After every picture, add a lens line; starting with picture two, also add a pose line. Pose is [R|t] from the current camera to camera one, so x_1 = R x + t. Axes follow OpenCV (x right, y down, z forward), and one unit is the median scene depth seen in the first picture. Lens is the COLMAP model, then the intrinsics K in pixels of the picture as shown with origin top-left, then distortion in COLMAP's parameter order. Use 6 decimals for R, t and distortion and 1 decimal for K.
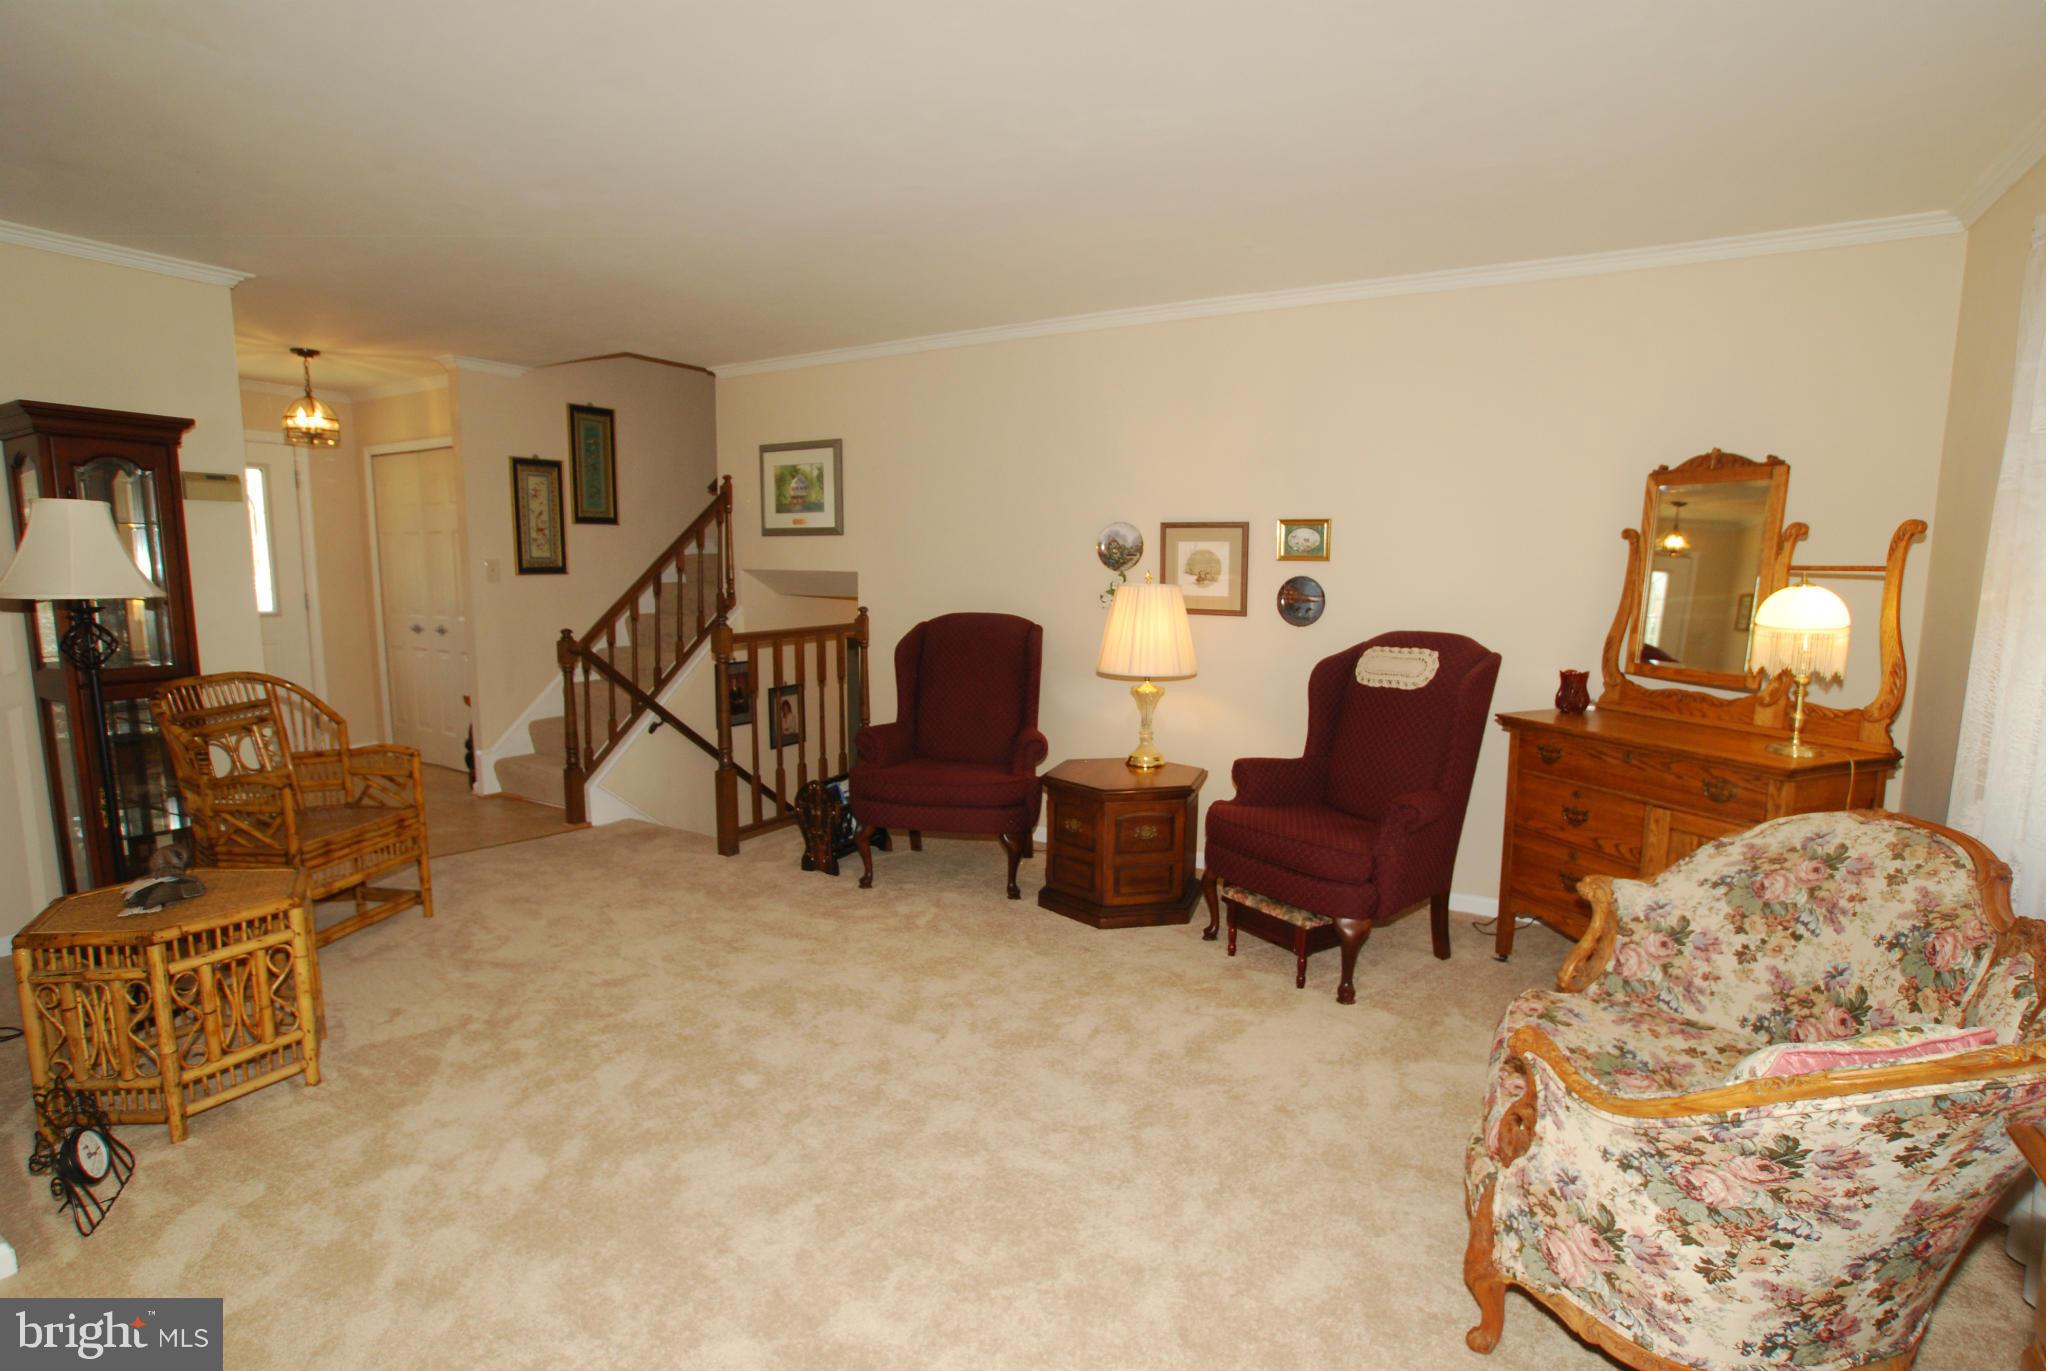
lens RADIAL K [[1087.1, 0, 1024.5], [0, 1087.1, 682.7], [0, 0, 1]] dist [-0.004994, 0.003783]
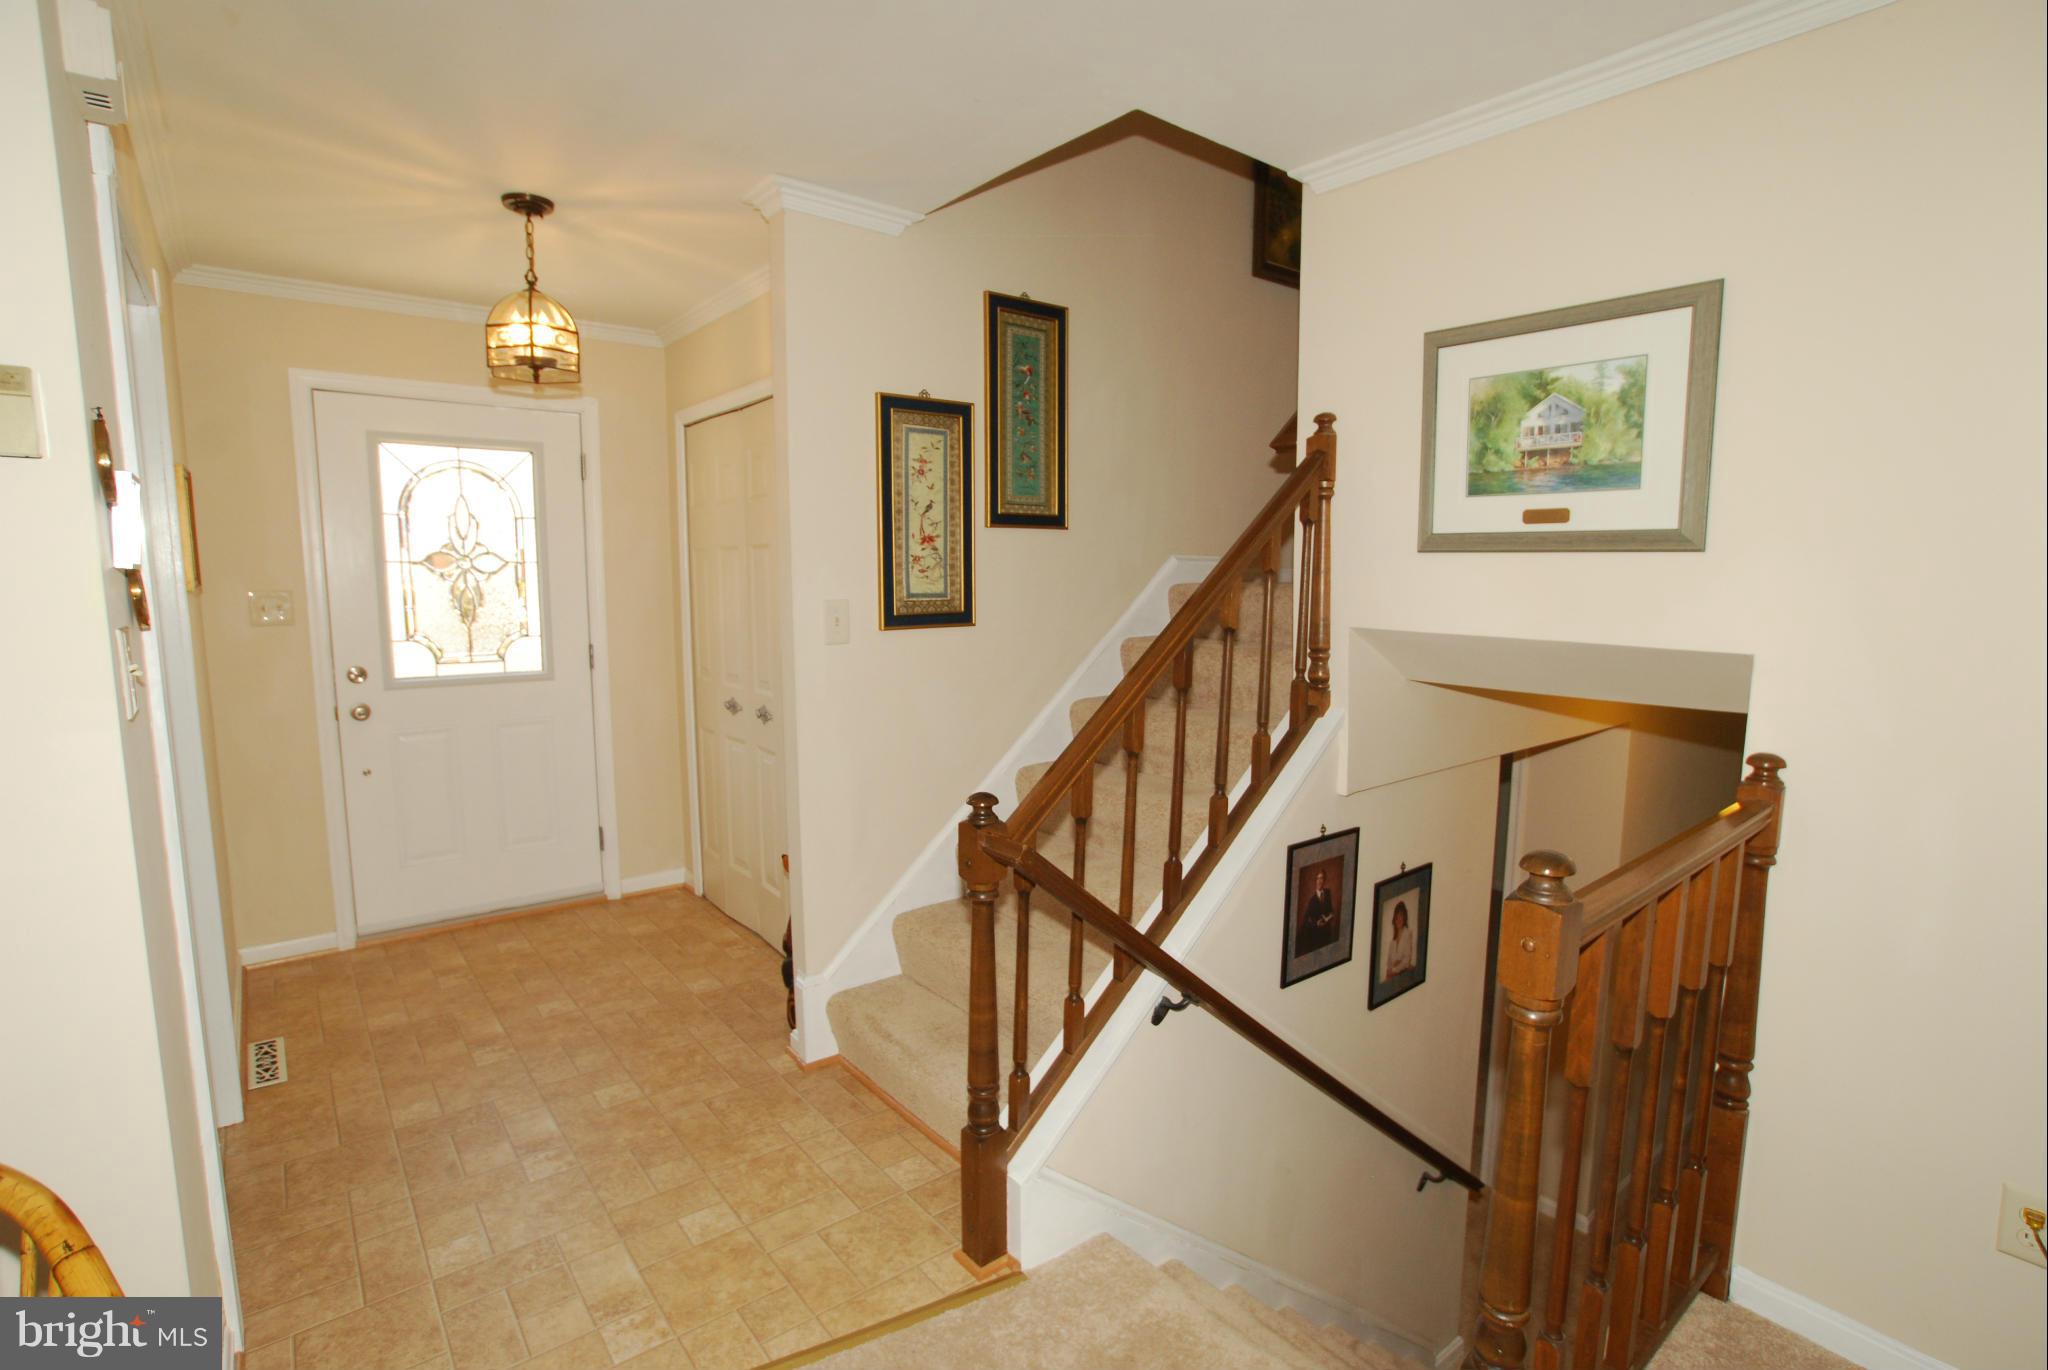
lens RADIAL K [[985.6, 0, 1021.6], [0, 985.6, 678.5], [0, 0, 1]] dist [-0.015483, 0.006441]
pose [[0.950253, 0.038148, -0.309134, -0.268574], [-0.037381, 0.999266, 0.008407, -0.084426], [0.309228, 0.003567, 0.950981, 0.596728]]
